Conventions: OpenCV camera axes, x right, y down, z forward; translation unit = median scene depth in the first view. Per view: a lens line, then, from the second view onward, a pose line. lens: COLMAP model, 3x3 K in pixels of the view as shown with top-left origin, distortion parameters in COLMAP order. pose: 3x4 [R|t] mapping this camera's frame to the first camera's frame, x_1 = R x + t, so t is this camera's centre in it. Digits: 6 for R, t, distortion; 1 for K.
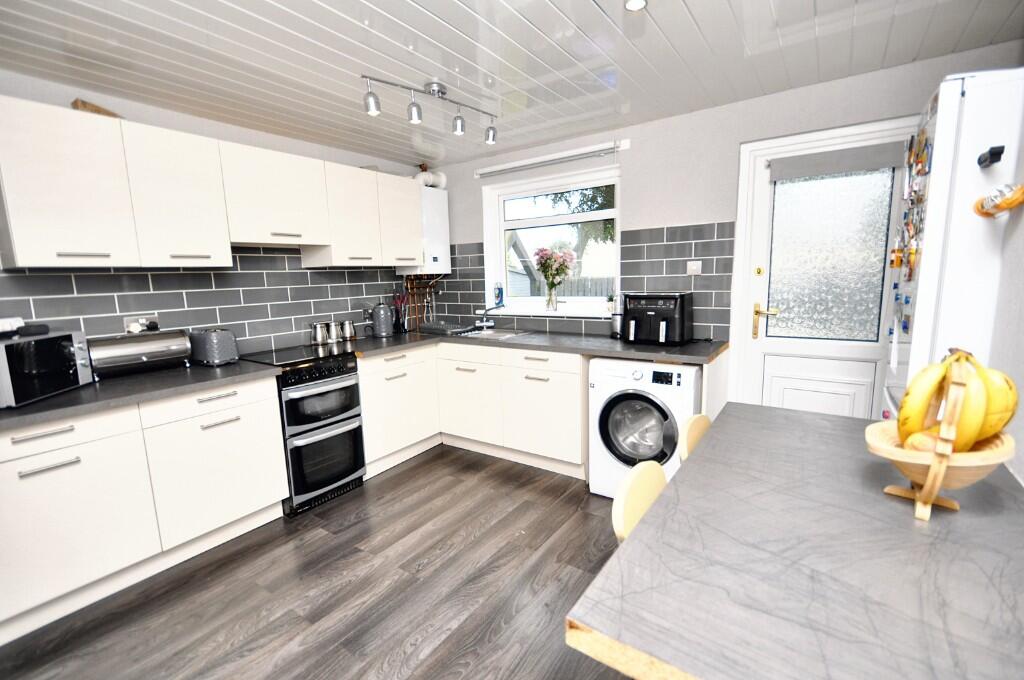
lens RADIAL K [[445.3, 0, 512.3], [0, 445.3, 341.3], [0, 0, 1]] dist [-0.000080, 0.000007]
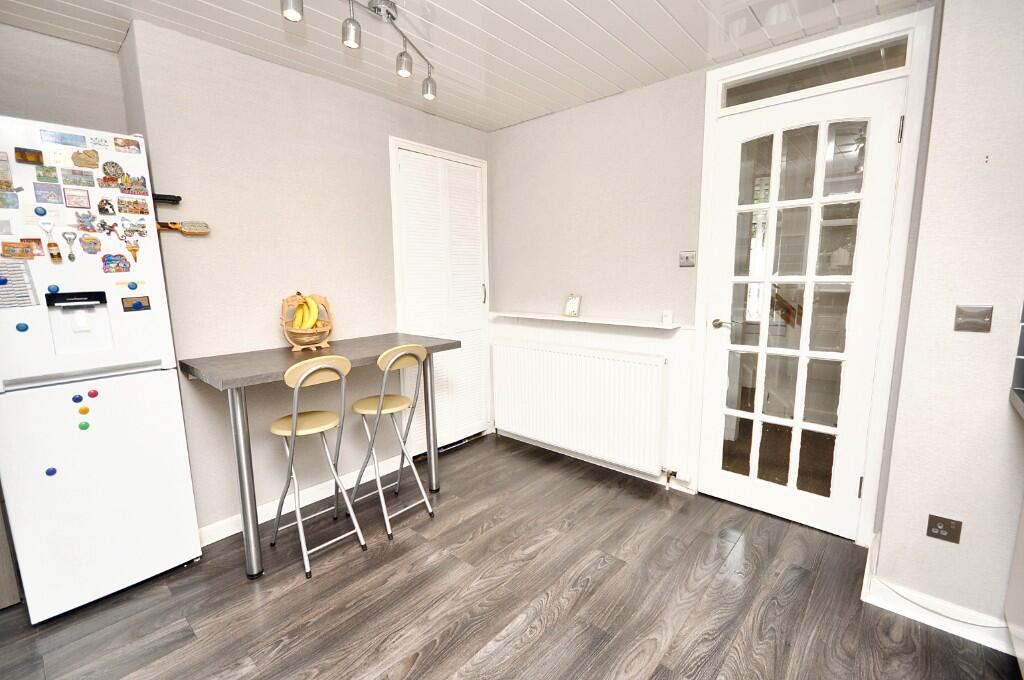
lens RADIAL K [[445.3, 0, 512.6], [0, 445.3, 340.0], [0, 0, 1]] dist [-0.000080, 0.000007]
pose [[-0.993044, 0.020634, 0.115919, -0.300794], [0.053936, 0.954868, 0.292091, -0.207317], [-0.104660, 0.296312, -0.949339, 1.732449]]
